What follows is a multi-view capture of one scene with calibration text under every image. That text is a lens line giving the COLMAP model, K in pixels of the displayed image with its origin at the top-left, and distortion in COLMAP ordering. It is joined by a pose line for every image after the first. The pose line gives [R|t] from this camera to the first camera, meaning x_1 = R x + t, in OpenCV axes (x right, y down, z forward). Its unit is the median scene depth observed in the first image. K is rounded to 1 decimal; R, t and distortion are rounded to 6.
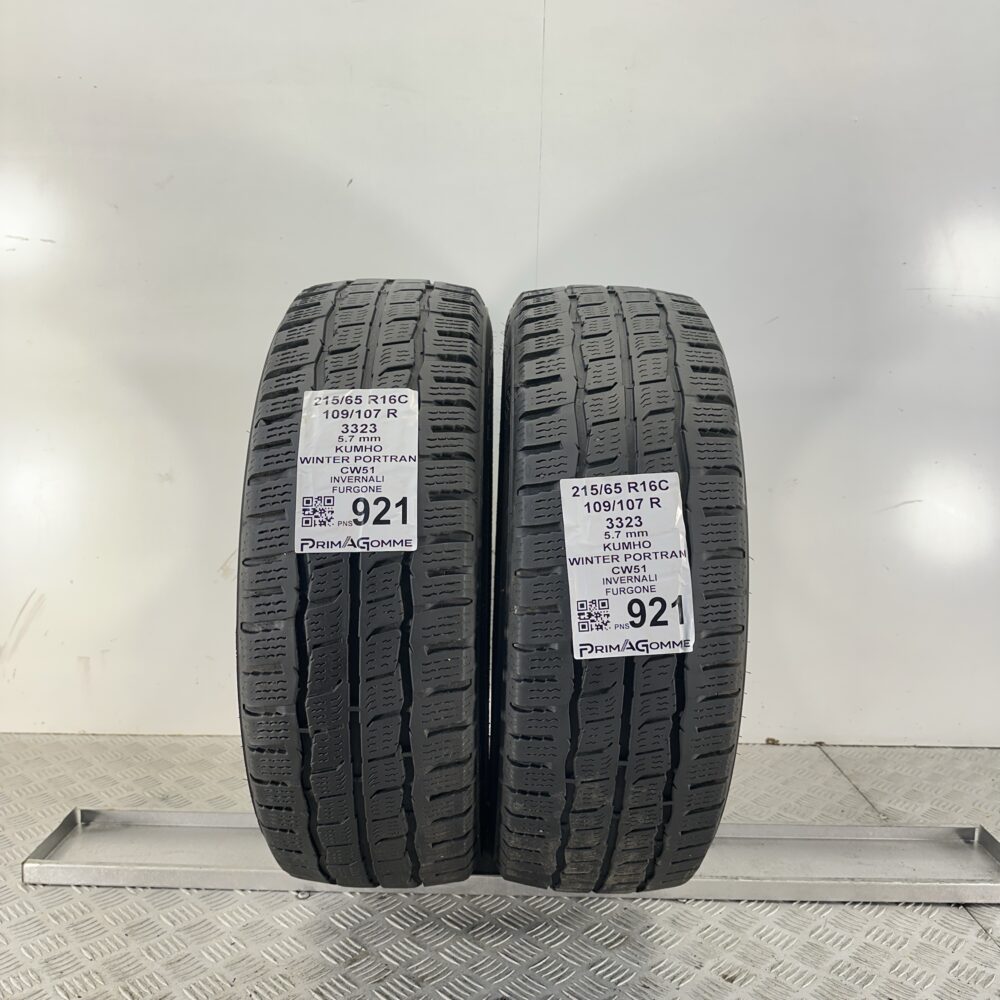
lens RADIAL K [[942.4, 0, 500.0], [0, 942.4, 500.0], [0, 0, 1]] dist [0.142236, -0.234286]
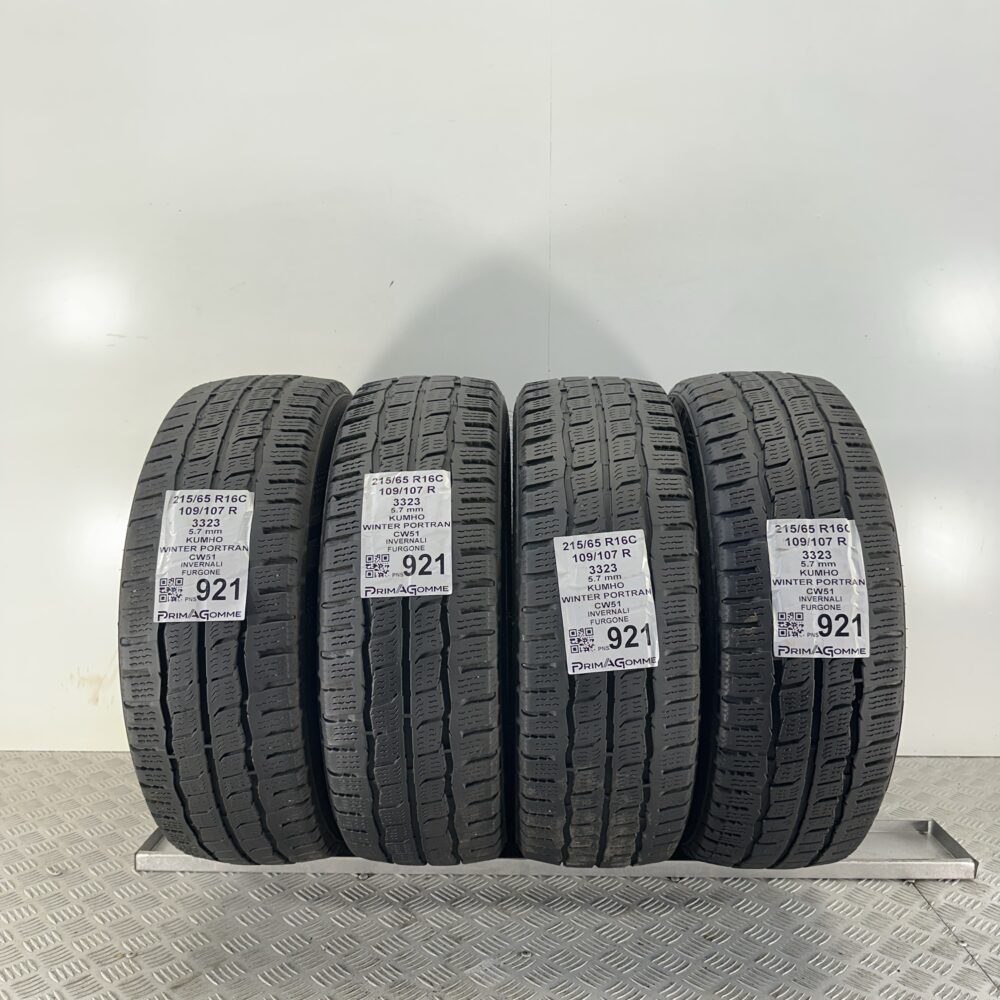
lens RADIAL K [[943.6, 0, 500.0], [0, 943.6, 500.0], [0, 0, 1]] dist [0.140788, -0.382912]
pose [[0.999450, -0.020771, -0.025852, 0.015175], [0.019808, 0.999119, -0.036995, -0.026935], [0.026597, 0.036463, 0.998981, -0.312785]]
